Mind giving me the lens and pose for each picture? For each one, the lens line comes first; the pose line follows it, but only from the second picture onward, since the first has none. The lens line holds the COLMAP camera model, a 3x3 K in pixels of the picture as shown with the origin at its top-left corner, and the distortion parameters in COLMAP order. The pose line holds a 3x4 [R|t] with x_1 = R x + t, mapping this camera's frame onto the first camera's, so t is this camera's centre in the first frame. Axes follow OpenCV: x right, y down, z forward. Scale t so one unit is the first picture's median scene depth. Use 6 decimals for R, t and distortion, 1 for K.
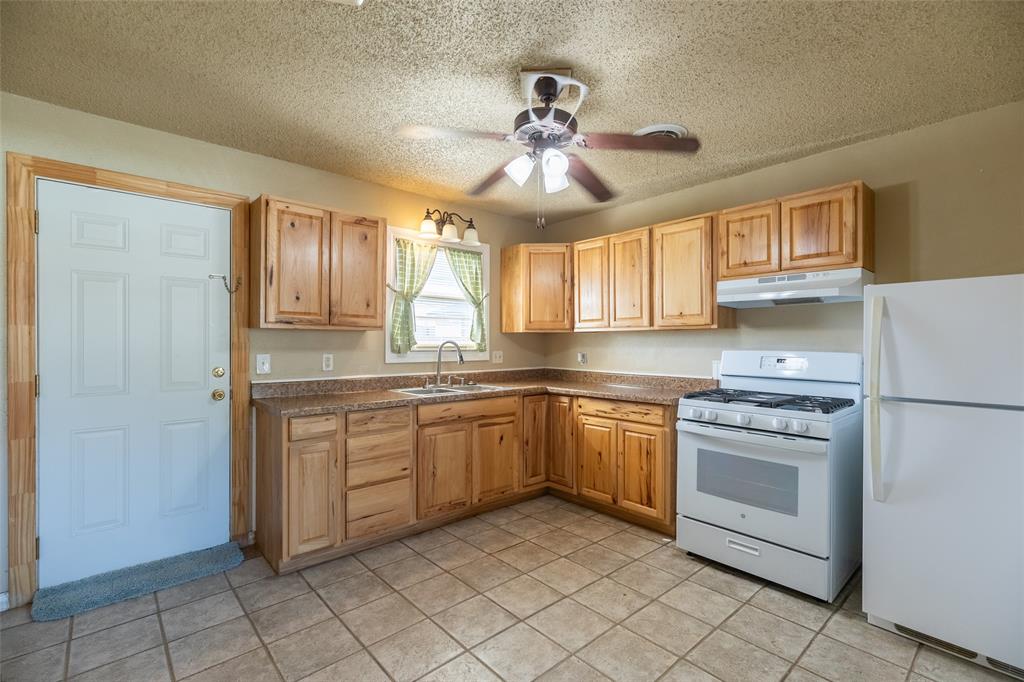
lens RADIAL K [[468.4, 0, 512.0], [0, 468.4, 340.6], [0, 0, 1]] dist [-0.000368, 0.000110]
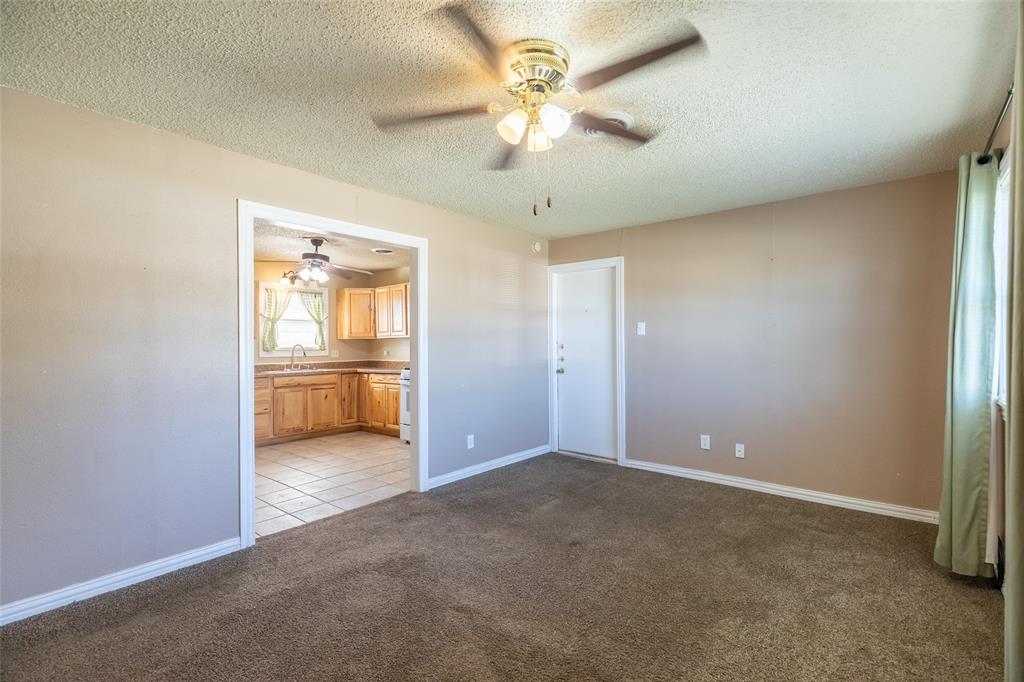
lens RADIAL K [[468.4, 0, 512.9], [0, 468.4, 339.3], [0, 0, 1]] dist [-0.000368, 0.000110]
pose [[0.987801, -0.012563, 0.155214, 0.400130], [0.013967, 0.999871, -0.007957, 0.006641], [-0.155094, 0.010027, 0.987849, -0.901192]]
